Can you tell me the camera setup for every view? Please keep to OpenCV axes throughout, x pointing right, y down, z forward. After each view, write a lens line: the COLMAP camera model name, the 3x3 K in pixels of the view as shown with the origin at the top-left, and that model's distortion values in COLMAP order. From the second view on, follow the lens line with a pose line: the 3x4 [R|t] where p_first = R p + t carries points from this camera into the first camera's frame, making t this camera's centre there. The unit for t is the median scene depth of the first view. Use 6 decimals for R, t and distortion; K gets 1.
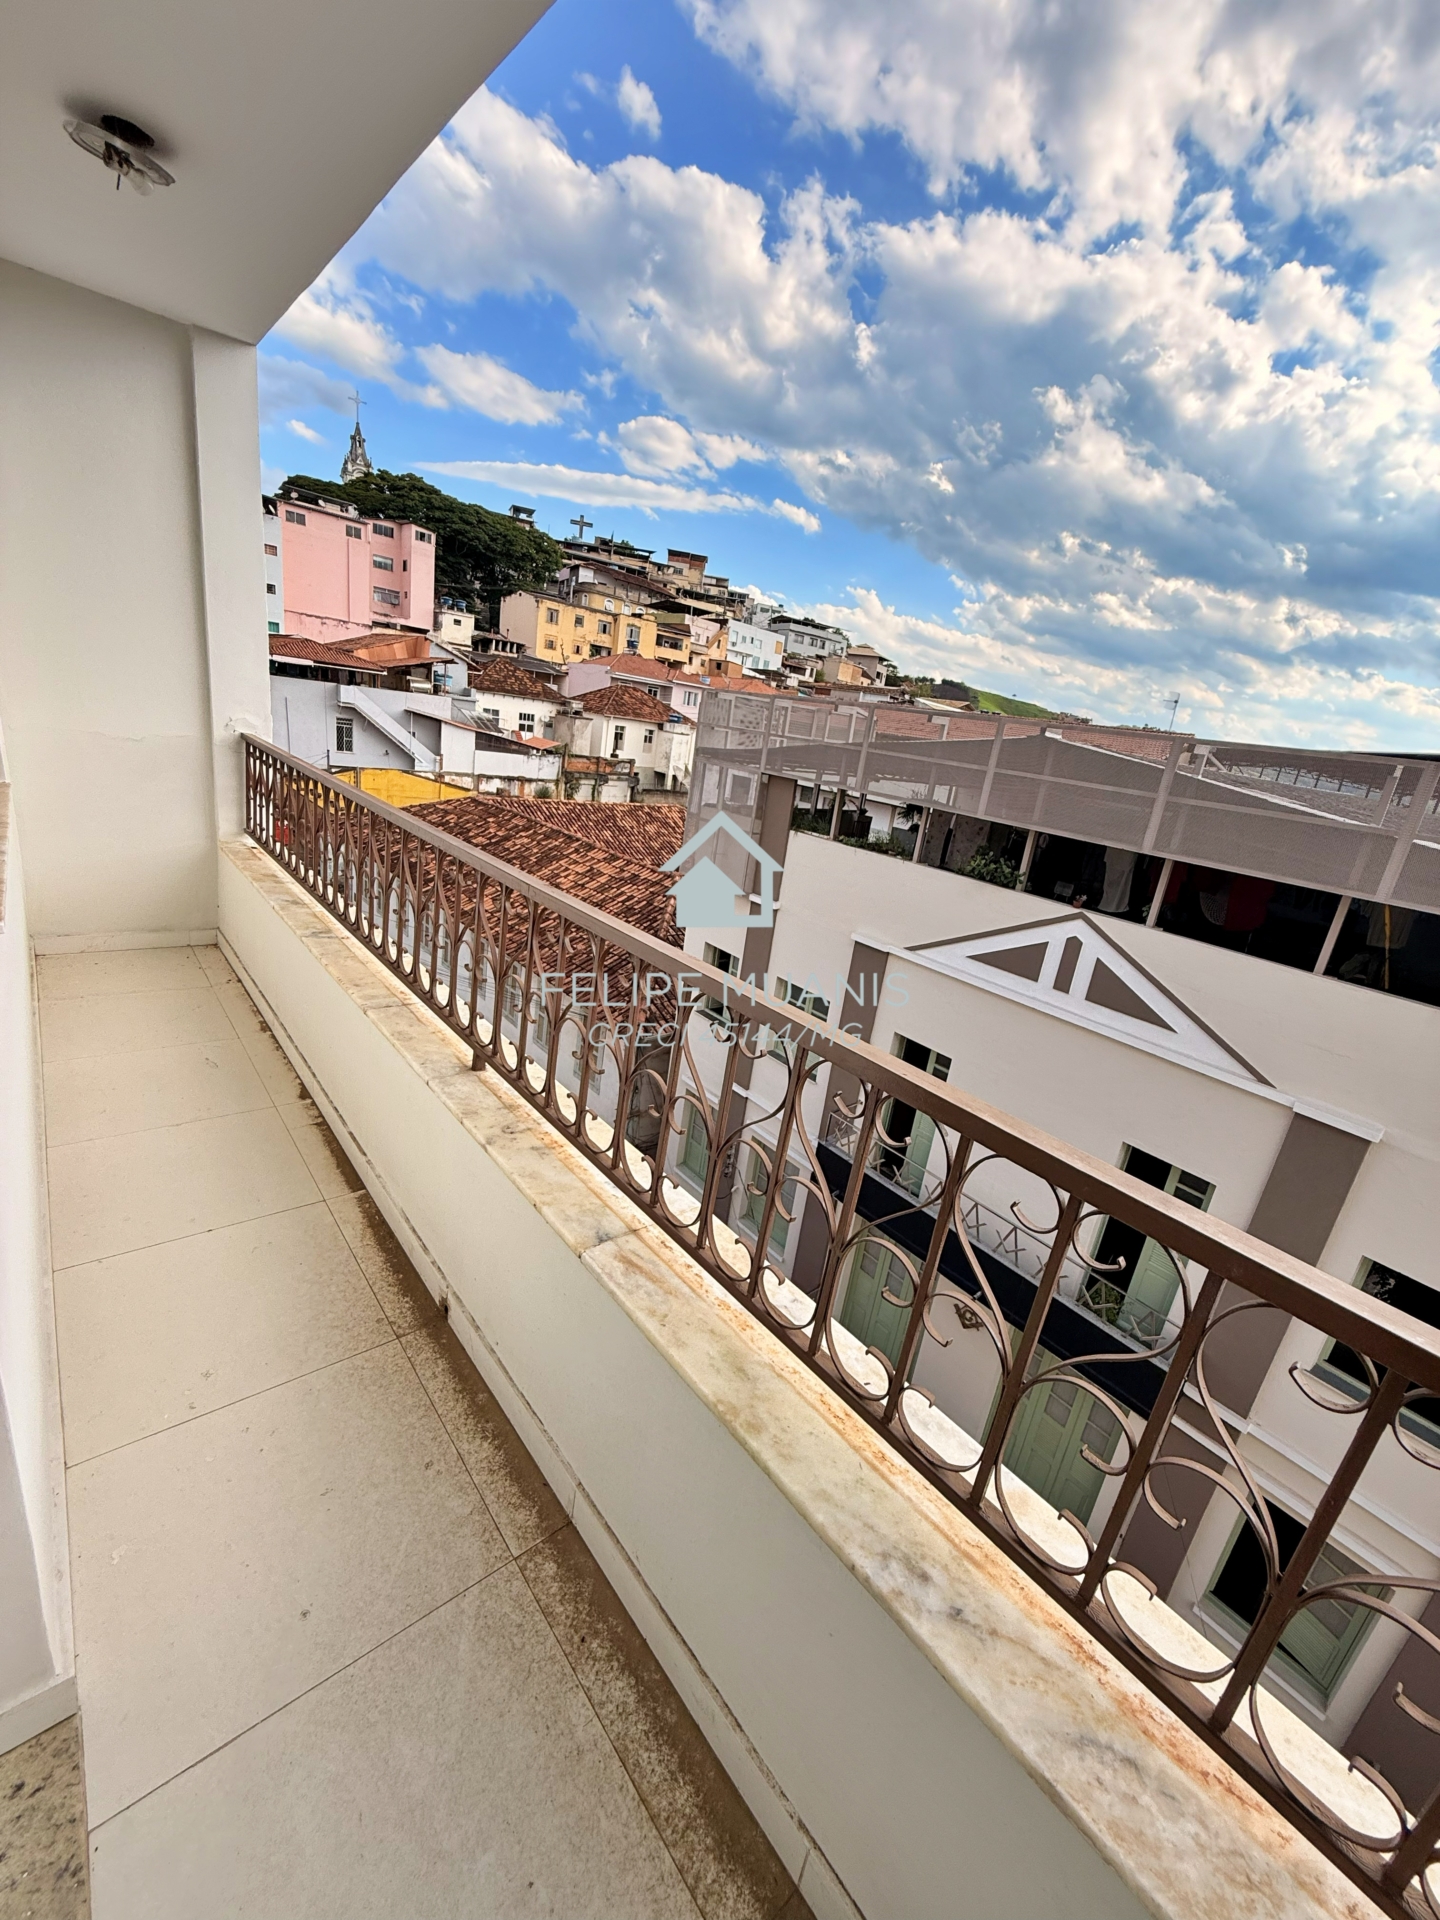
lens RADIAL K [[766.4, 0, 720.0], [0, 766.4, 960.0], [0, 0, 1]] dist [-0.002187, -0.000198]
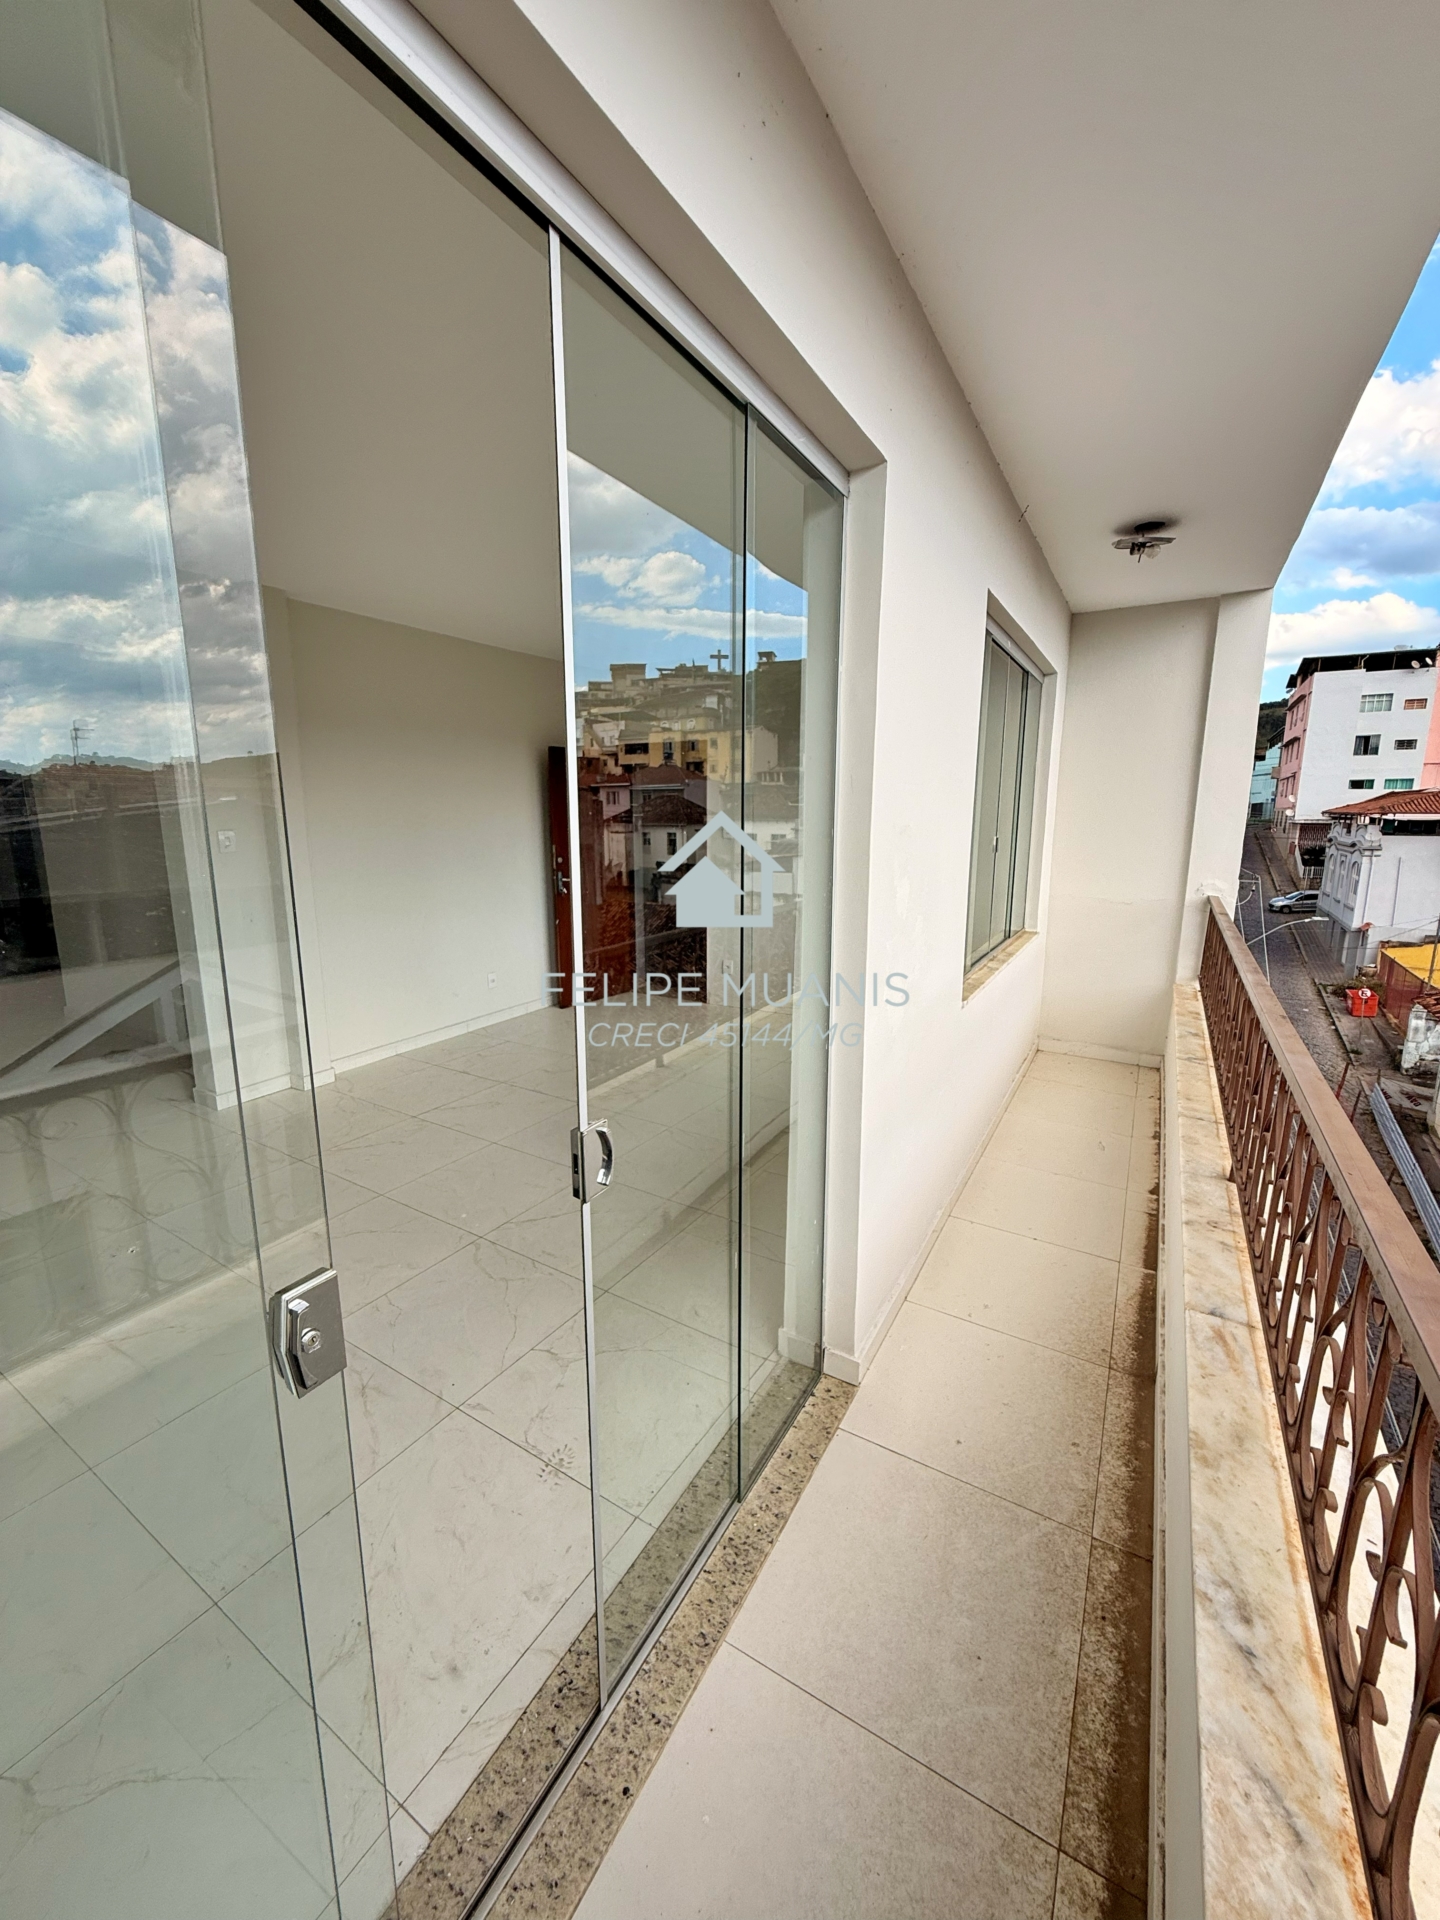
lens RADIAL K [[766.4, 0, 720.0], [0, 766.4, 960.0], [0, 0, 1]] dist [-0.002187, -0.000198]
pose [[0.337759, 0.045152, -0.940149, 0.282895], [-0.239420, 0.970115, -0.039424, 0.033137], [0.910273, 0.238406, 0.338476, -0.079280]]
